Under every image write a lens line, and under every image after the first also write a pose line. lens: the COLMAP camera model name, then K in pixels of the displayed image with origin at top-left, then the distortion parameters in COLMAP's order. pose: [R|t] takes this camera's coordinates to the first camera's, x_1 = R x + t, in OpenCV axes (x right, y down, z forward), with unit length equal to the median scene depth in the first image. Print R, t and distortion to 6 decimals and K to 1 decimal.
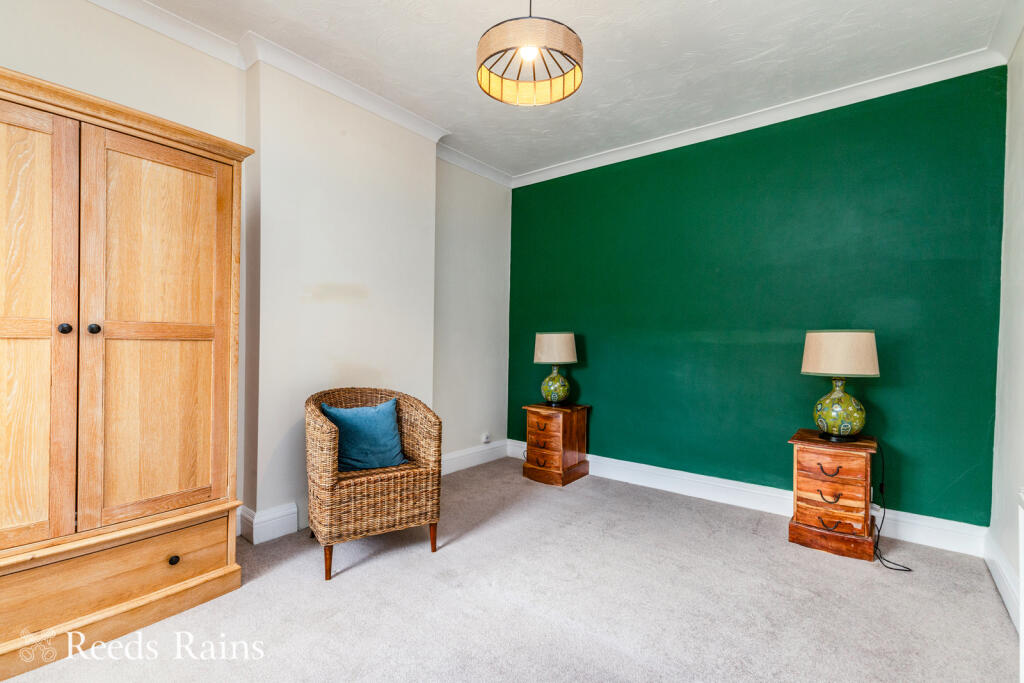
lens RADIAL K [[457.5, 0, 512.0], [0, 457.5, 341.5], [0, 0, 1]] dist [-0.000167, -0.000056]
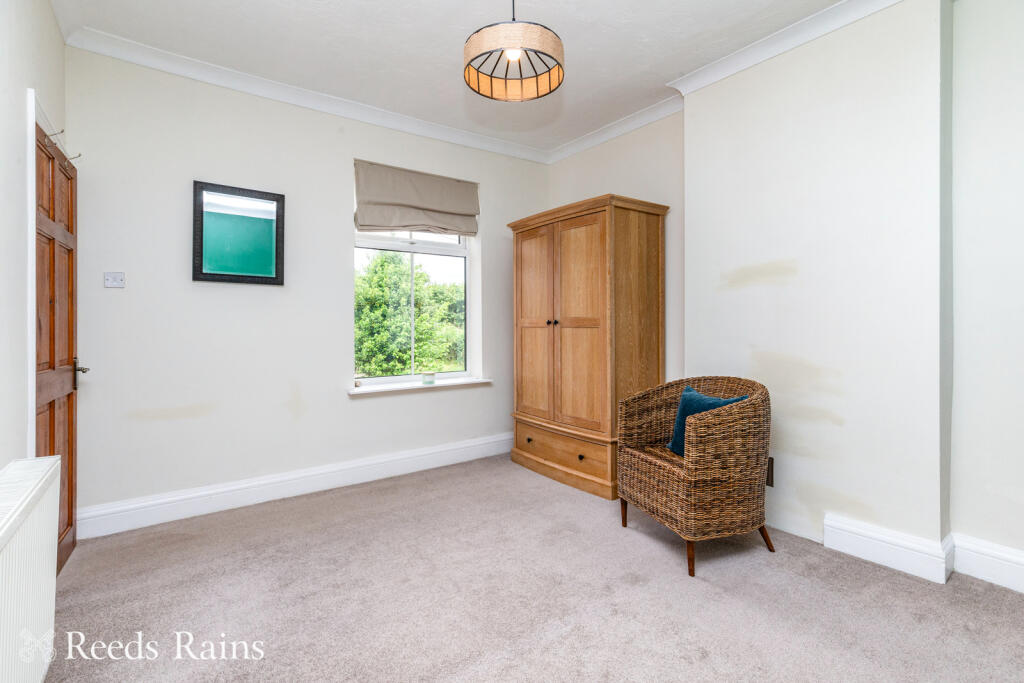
lens RADIAL K [[463.1, 0, 510.7], [0, 463.1, 321.9], [0, 0, 1]] dist [0.000169, -0.000015]
pose [[-0.252075, -0.021042, -0.967479, 0.991114], [-0.006533, 0.999778, -0.020042, 0.012649], [0.967686, 0.001269, -0.252157, 1.175046]]
